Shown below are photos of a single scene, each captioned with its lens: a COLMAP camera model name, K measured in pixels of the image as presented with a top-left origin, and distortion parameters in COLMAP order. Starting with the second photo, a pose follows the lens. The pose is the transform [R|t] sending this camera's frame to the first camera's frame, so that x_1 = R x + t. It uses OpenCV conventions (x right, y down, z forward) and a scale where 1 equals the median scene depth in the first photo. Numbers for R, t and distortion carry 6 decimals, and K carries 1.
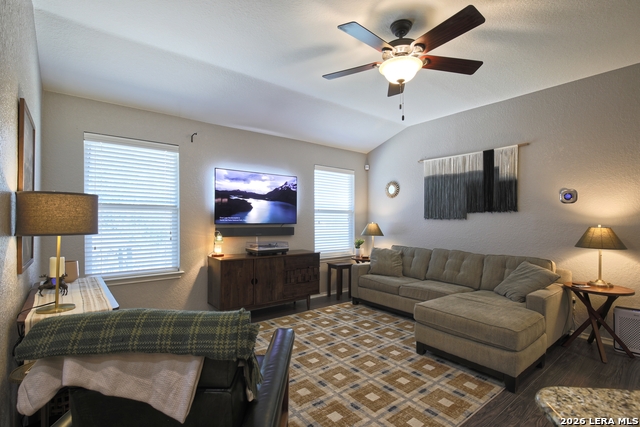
lens RADIAL K [[308.7, 0, 324.1], [0, 308.7, 220.6], [0, 0, 1]] dist [-0.000803, -0.000009]
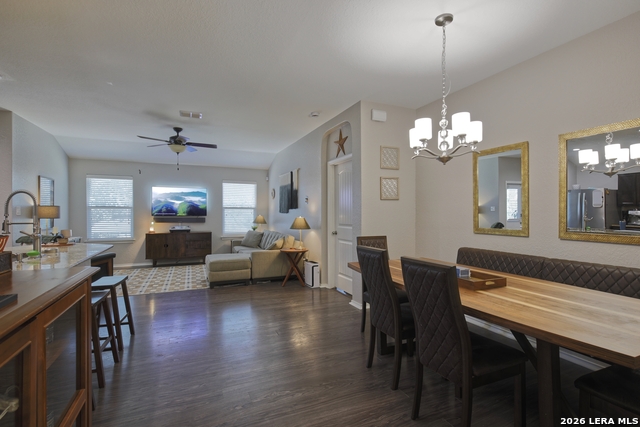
lens RADIAL K [[302.2, 0, 320.0], [0, 302.2, 213.5], [0, 0, 1]] dist [-0.000168, -0.000069]
pose [[0.965295, 0.002656, -0.261150, 1.085960], [-0.002566, 0.999996, 0.000689, -0.005940], [0.261151, 0.000005, 0.965298, -0.517070]]
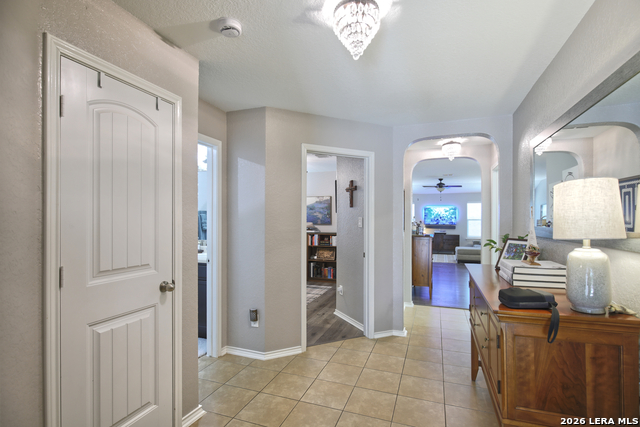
lens RADIAL K [[308.7, 0, 324.1], [0, 308.7, 220.6], [0, 0, 1]] dist [-0.000803, -0.000009]
pose [[0.512702, -0.001459, -0.858565, 1.865912], [-0.004899, 0.999977, -0.004625, -0.009004], [0.858553, 0.006577, 0.512683, -1.575776]]
